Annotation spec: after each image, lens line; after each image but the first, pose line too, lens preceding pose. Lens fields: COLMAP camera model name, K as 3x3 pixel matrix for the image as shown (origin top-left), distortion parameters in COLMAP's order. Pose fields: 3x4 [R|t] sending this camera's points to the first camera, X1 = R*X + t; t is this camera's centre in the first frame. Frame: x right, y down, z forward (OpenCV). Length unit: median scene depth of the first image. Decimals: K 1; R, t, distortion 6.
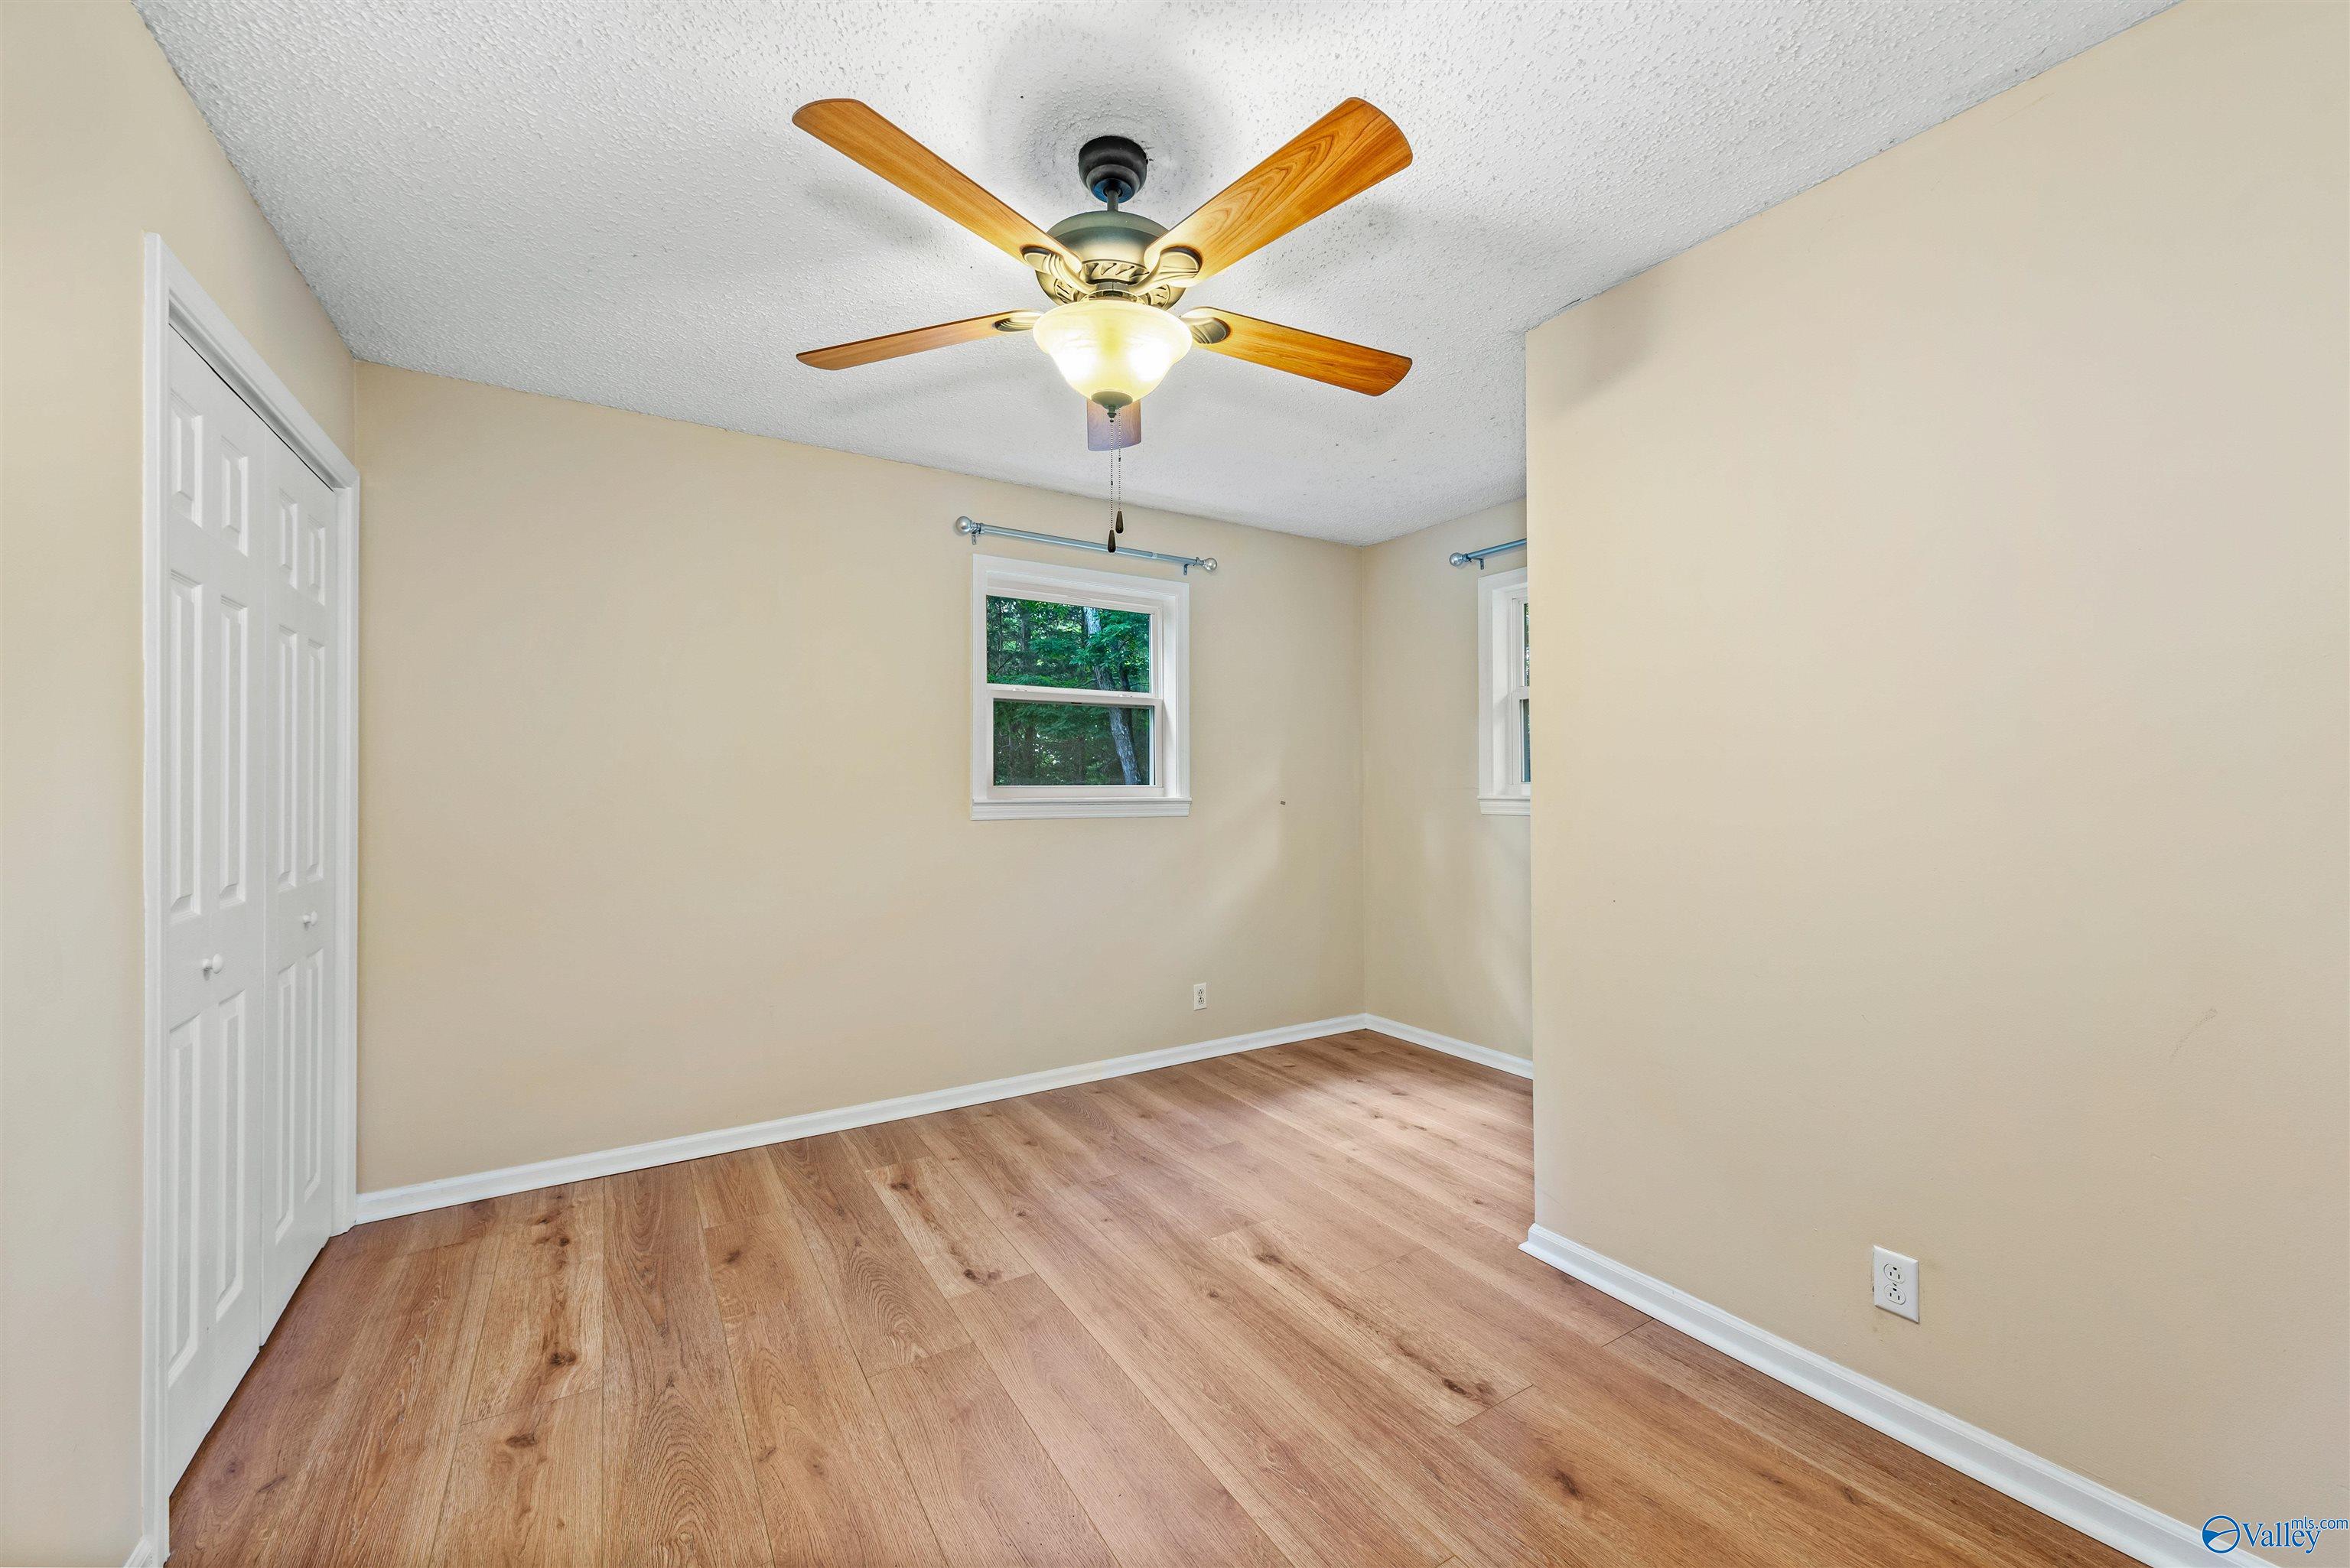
lens RADIAL K [[917.8, 0, 1176.2], [0, 917.8, 784.1], [0, 0, 1]] dist [0.005997, -0.001579]
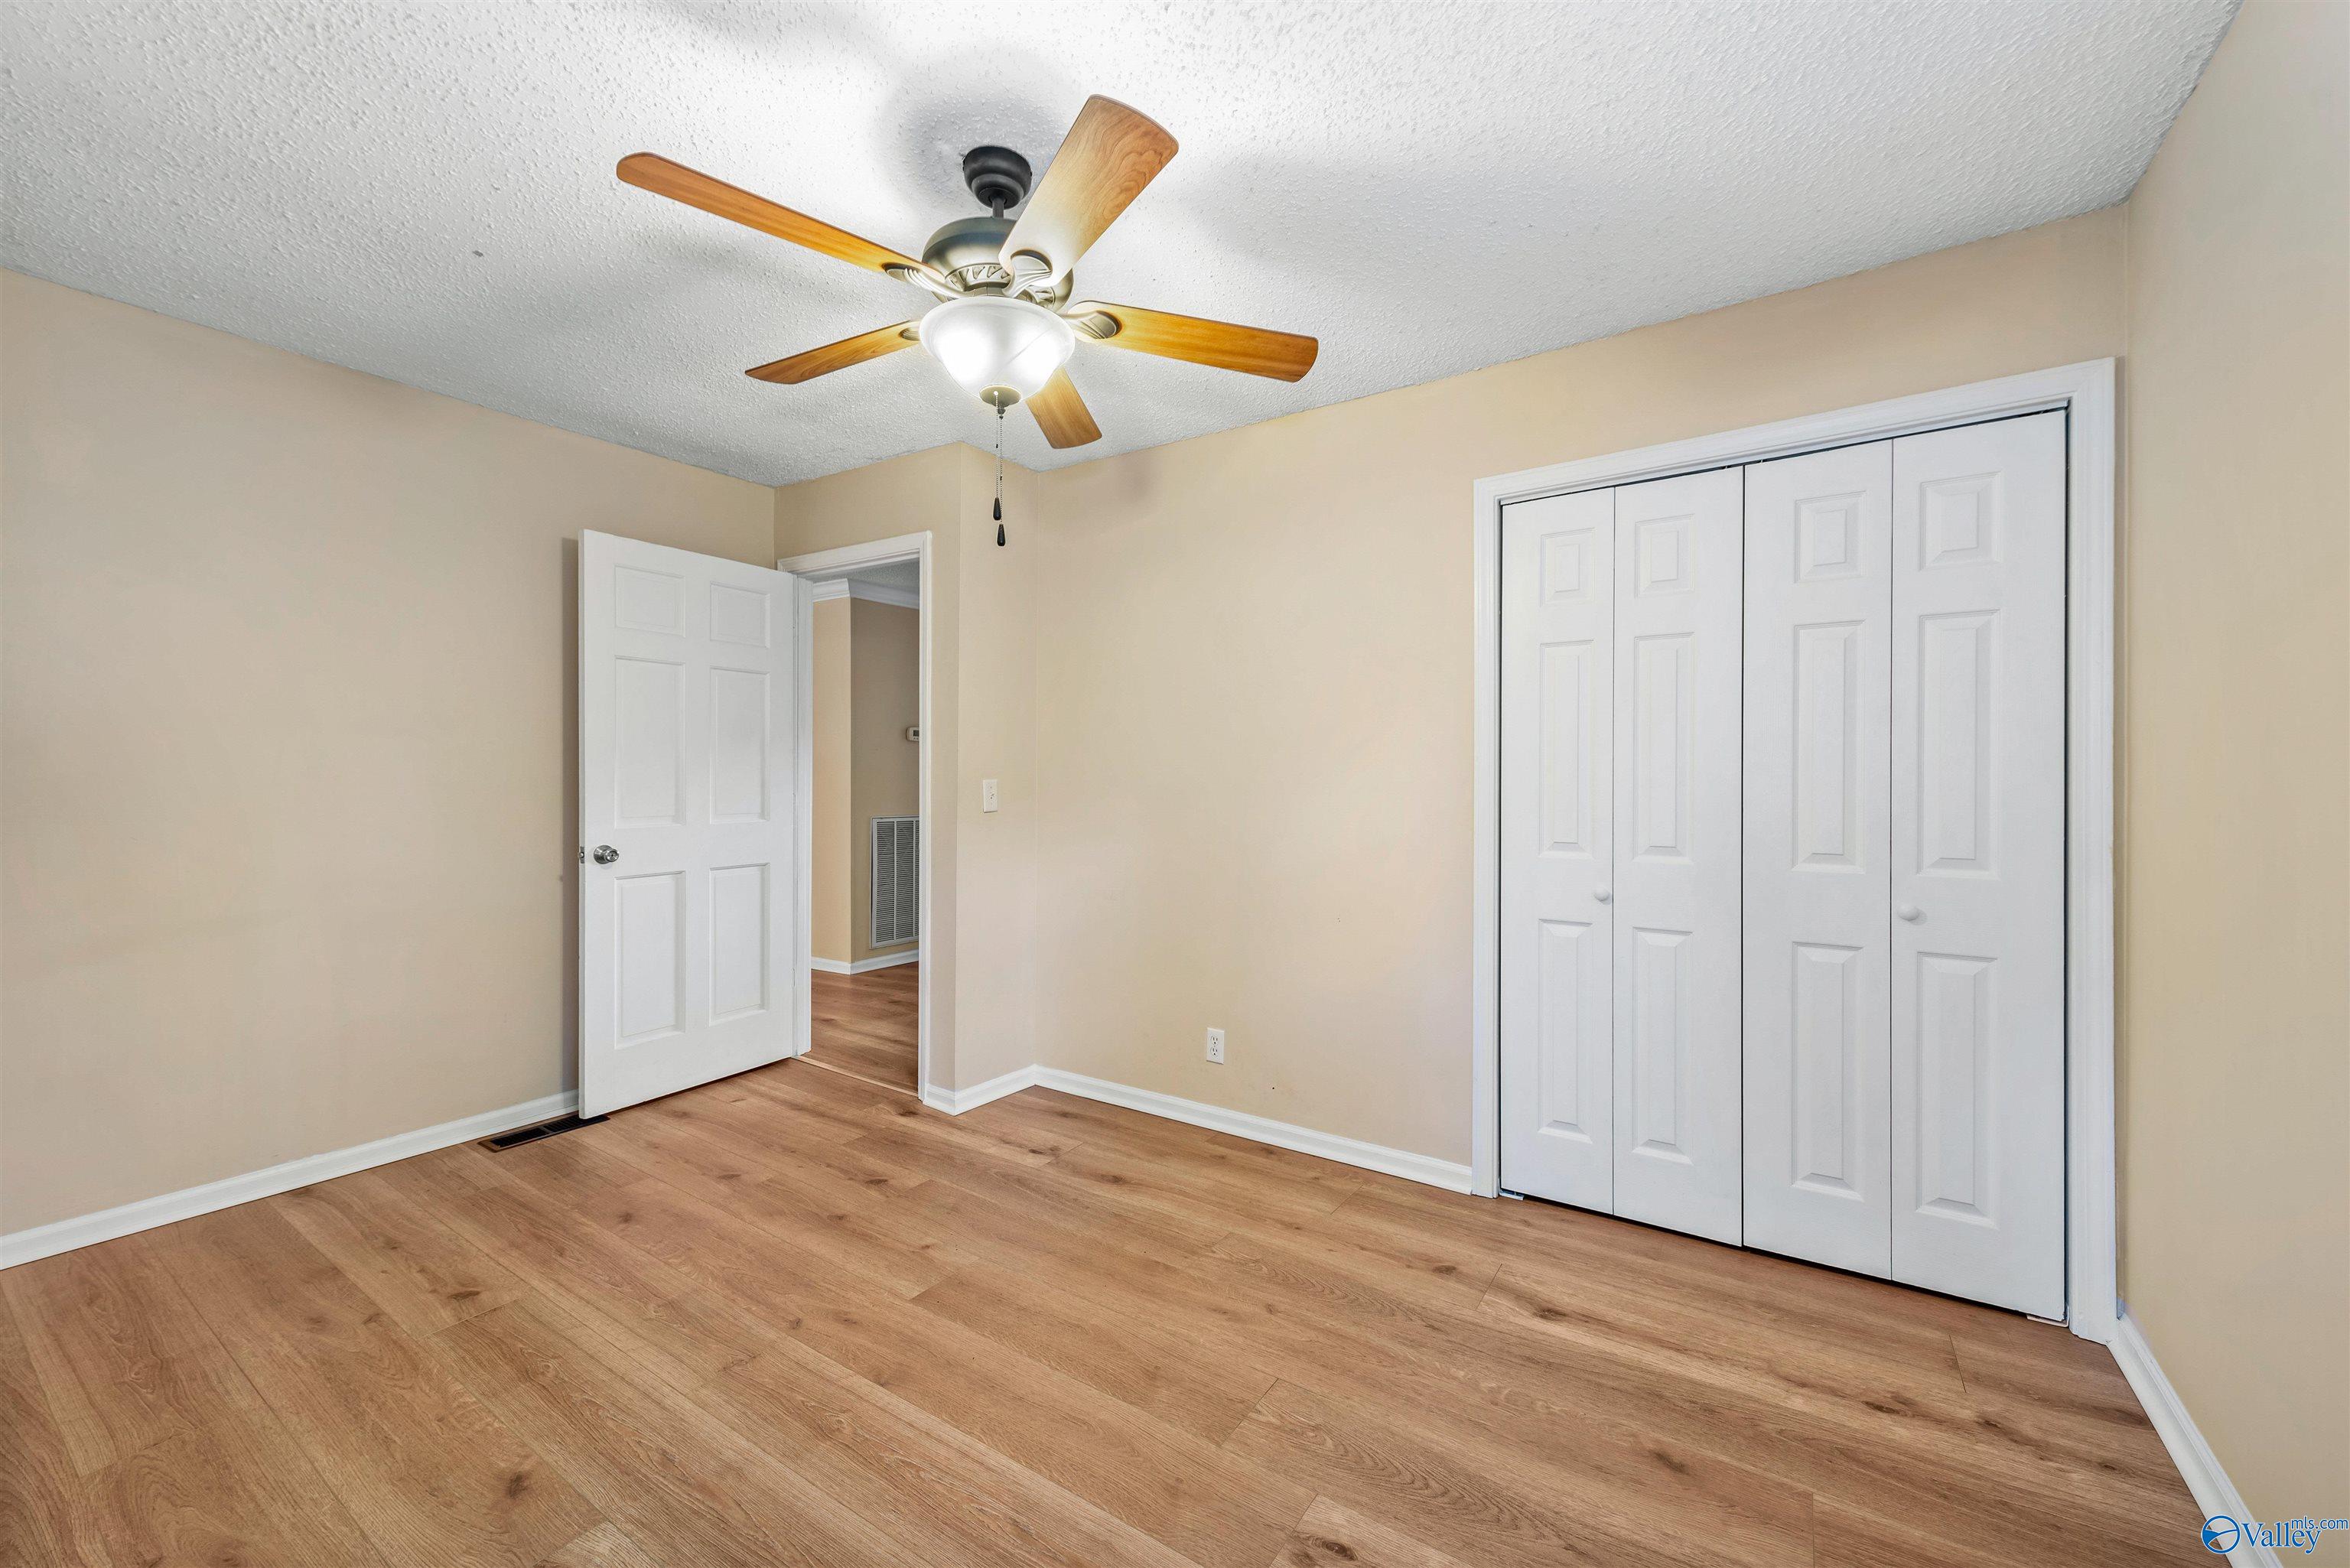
lens RADIAL K [[917.8, 0, 1175.8], [0, 917.8, 764.7], [0, 0, 1]] dist [0.005997, -0.001579]
pose [[-0.910278, -0.003700, -0.413980, 0.160806], [0.002989, 0.999875, -0.015508, 0.011401], [0.413986, -0.015354, -0.910154, 1.787834]]
